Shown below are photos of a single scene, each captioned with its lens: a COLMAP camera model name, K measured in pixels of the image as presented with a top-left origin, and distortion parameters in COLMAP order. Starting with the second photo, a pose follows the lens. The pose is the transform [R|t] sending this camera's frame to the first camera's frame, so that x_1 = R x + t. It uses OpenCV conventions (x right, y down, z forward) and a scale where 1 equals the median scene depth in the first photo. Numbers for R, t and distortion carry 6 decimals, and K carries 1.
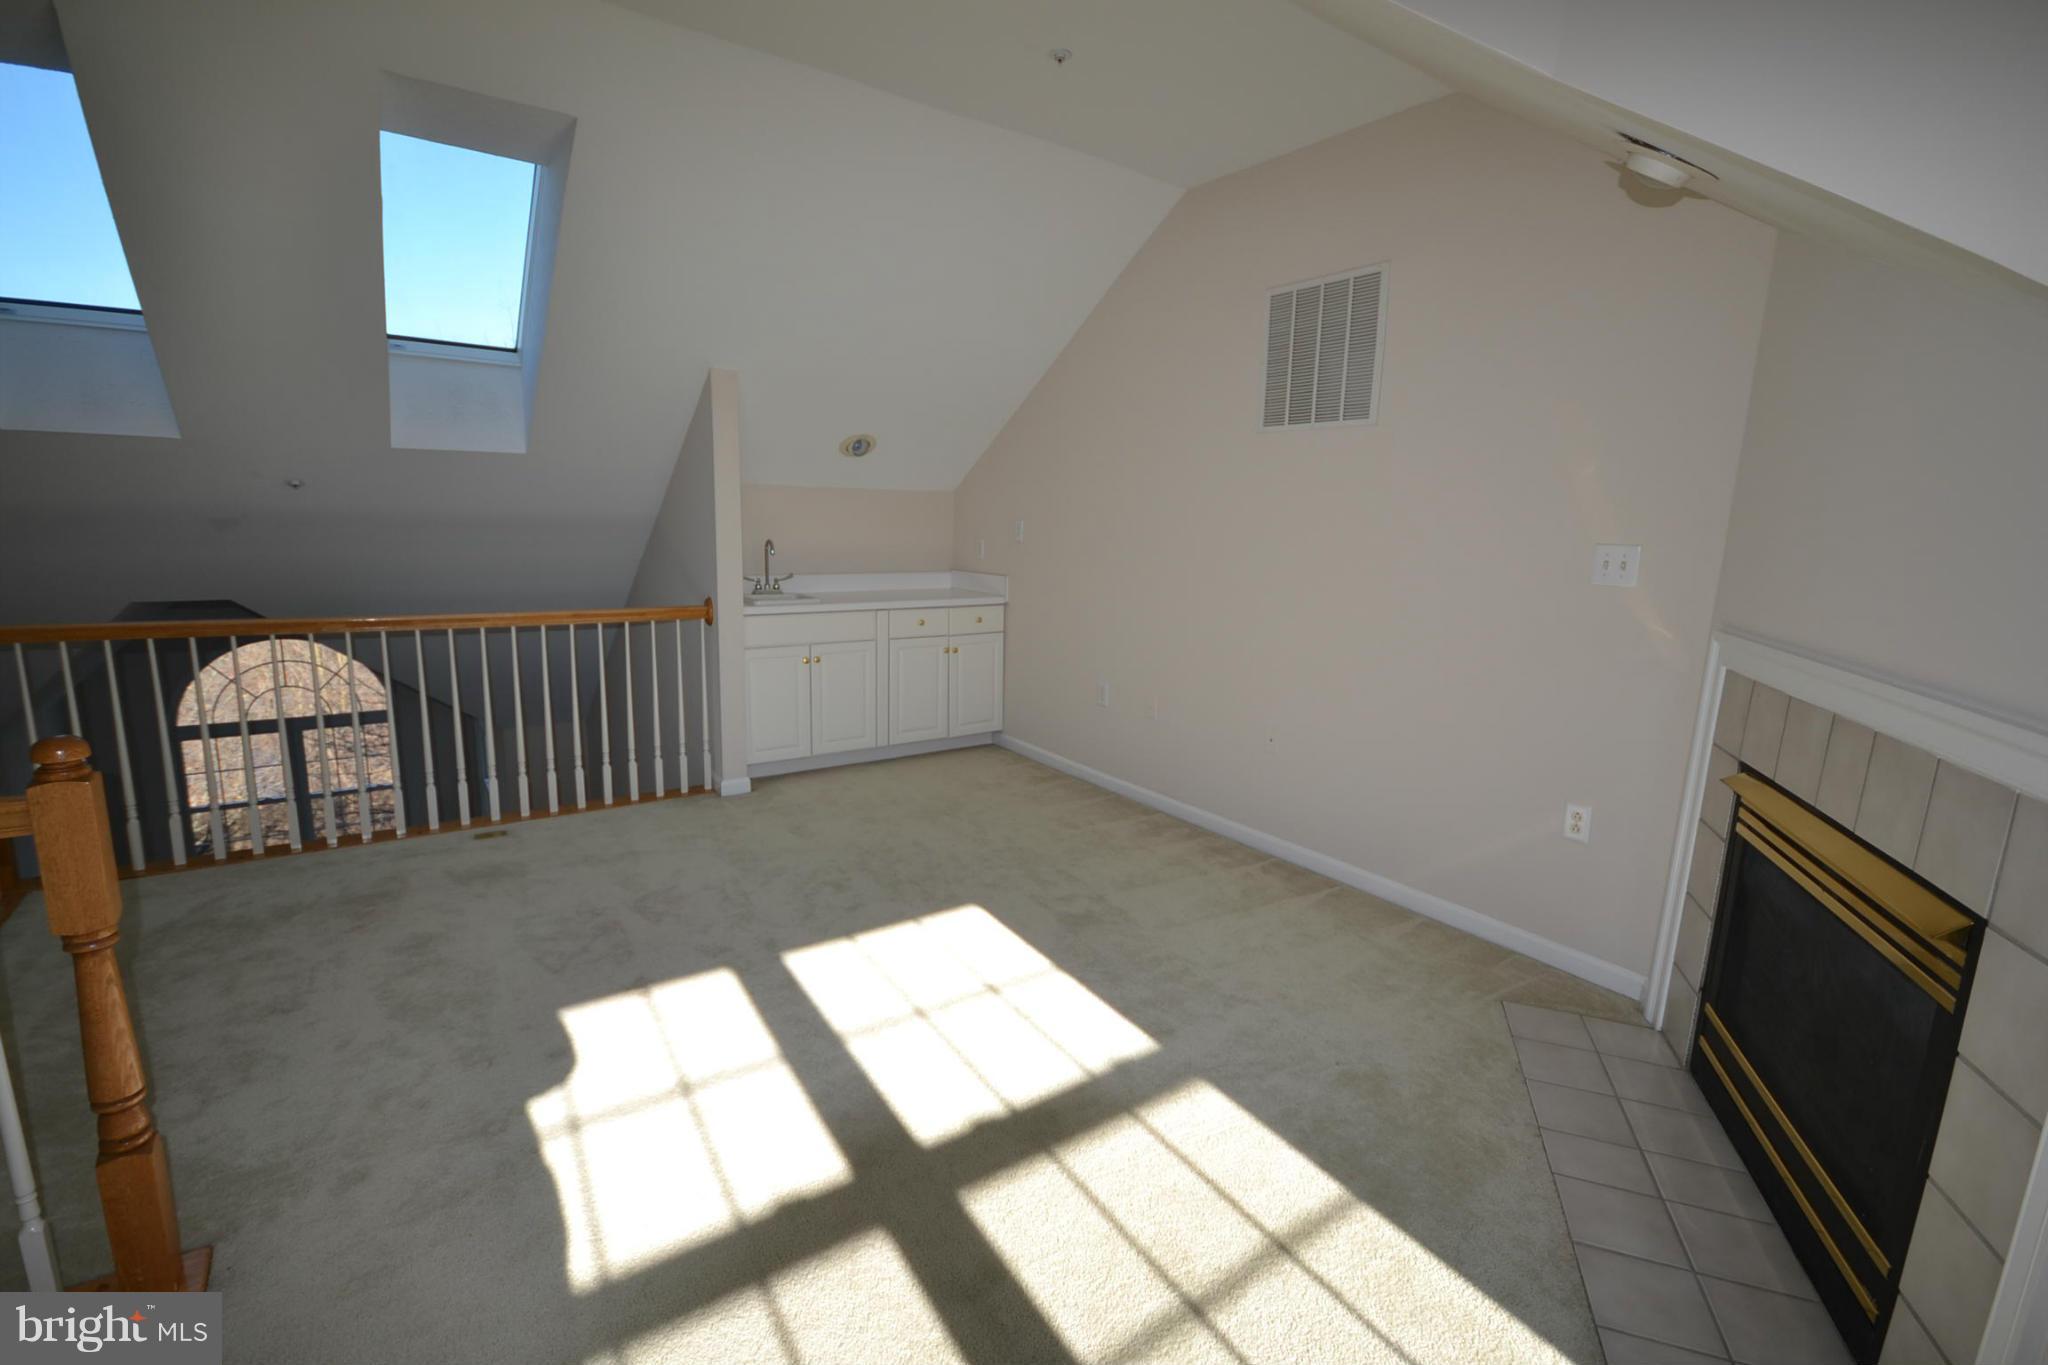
lens RADIAL K [[939.1, 0, 982.6], [0, 939.1, 676.2], [0, 0, 1]] dist [-0.003469, -0.001710]
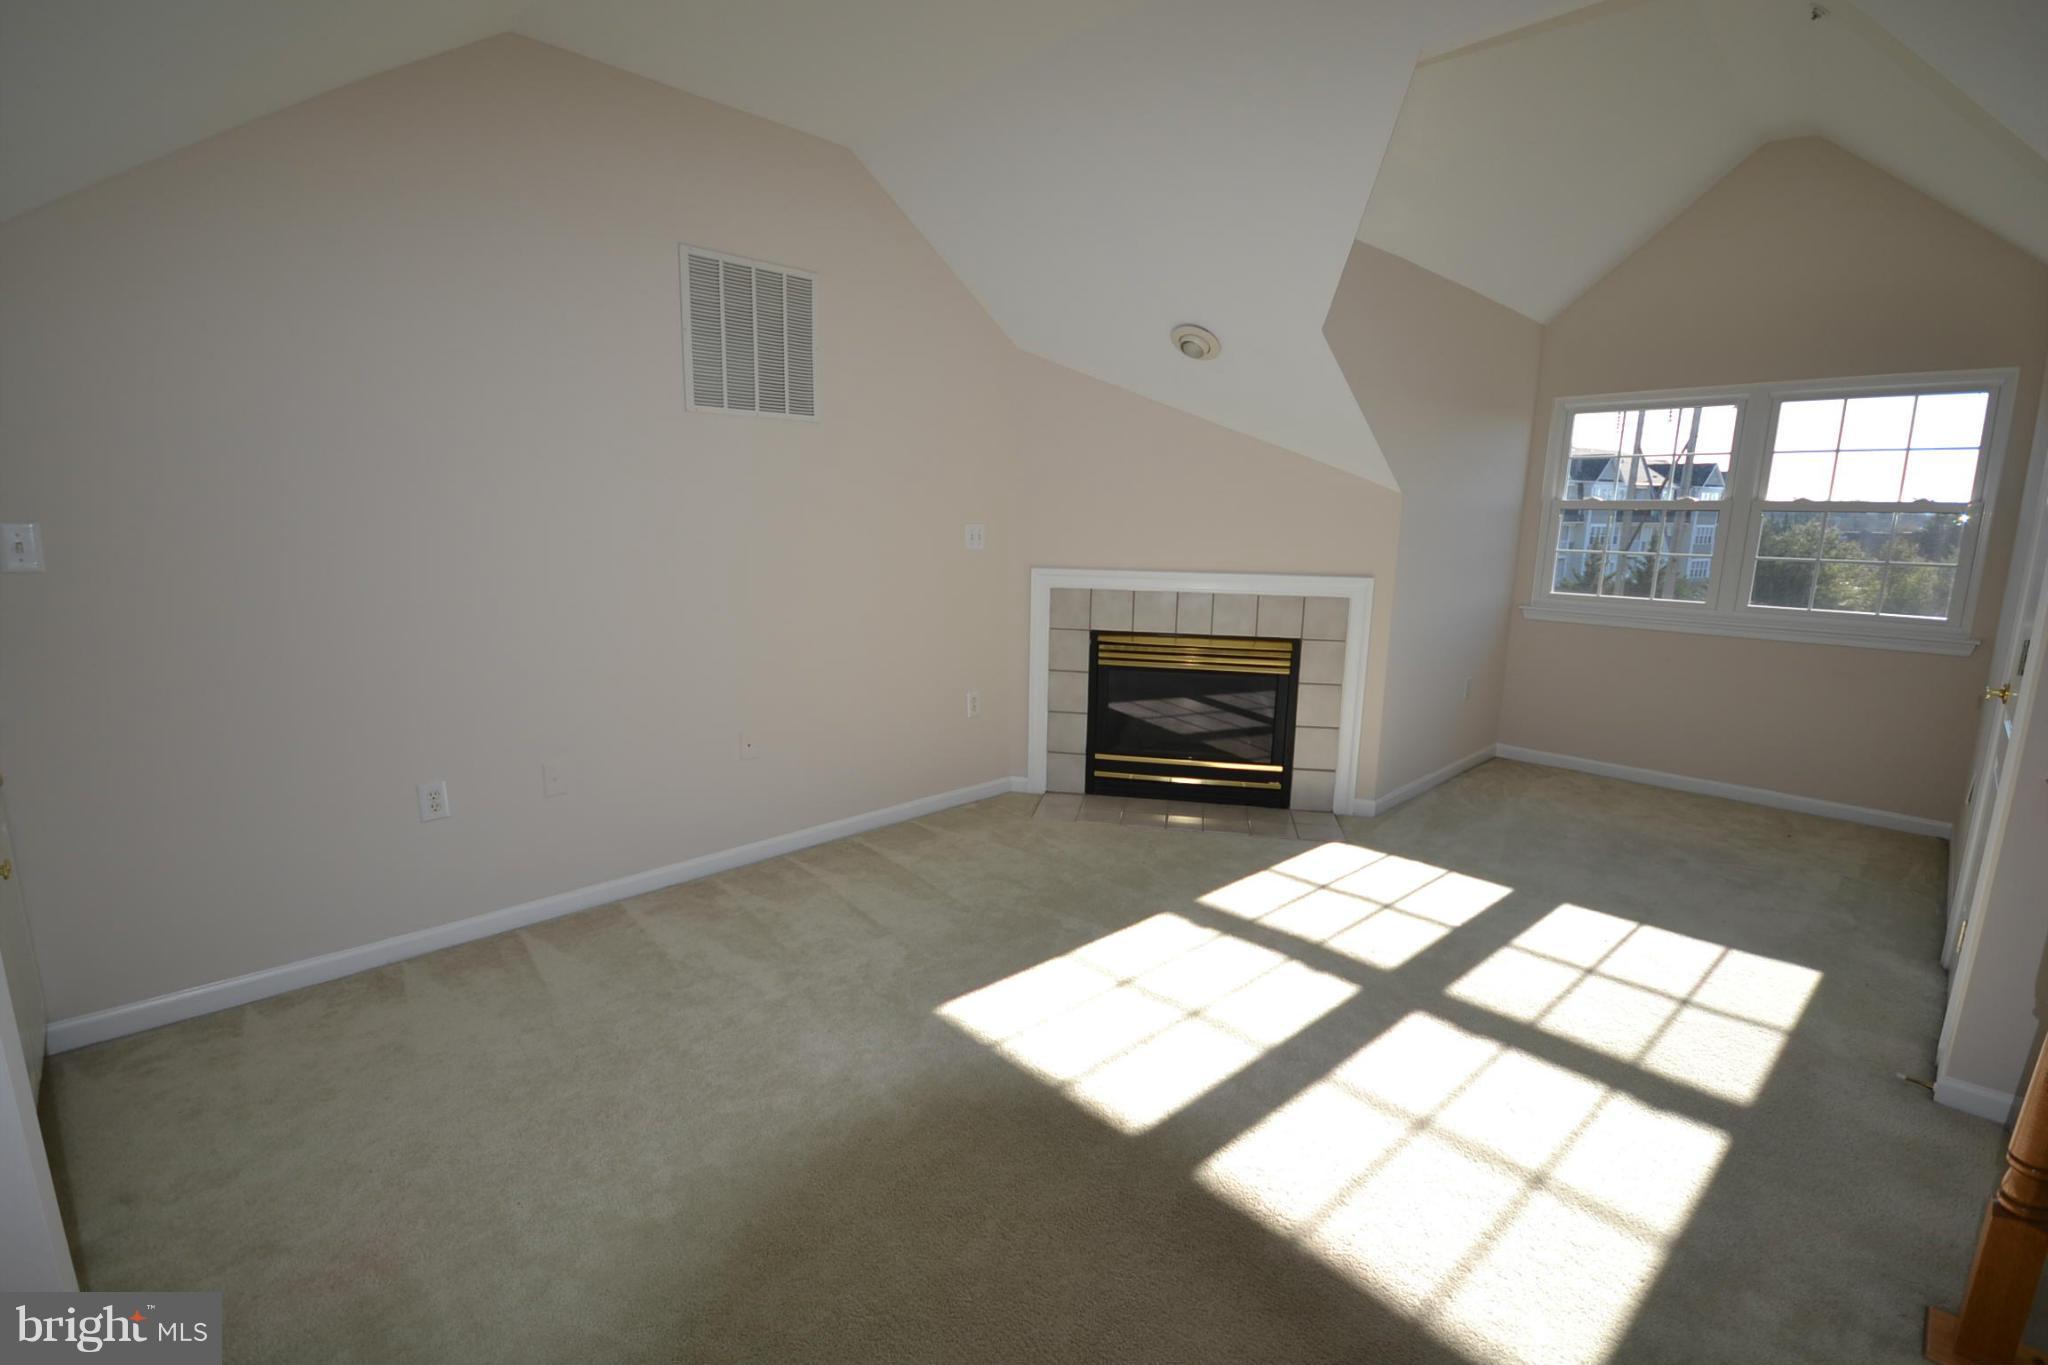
lens RADIAL K [[939.1, 0, 1017.0], [0, 939.1, 681.1], [0, 0, 1]] dist [-0.003469, -0.001710]
pose [[-0.209432, -0.204825, 0.956130, -0.729339], [0.146116, 0.960281, 0.237719, -0.204232], [-0.966845, 0.189492, -0.171185, 1.013974]]
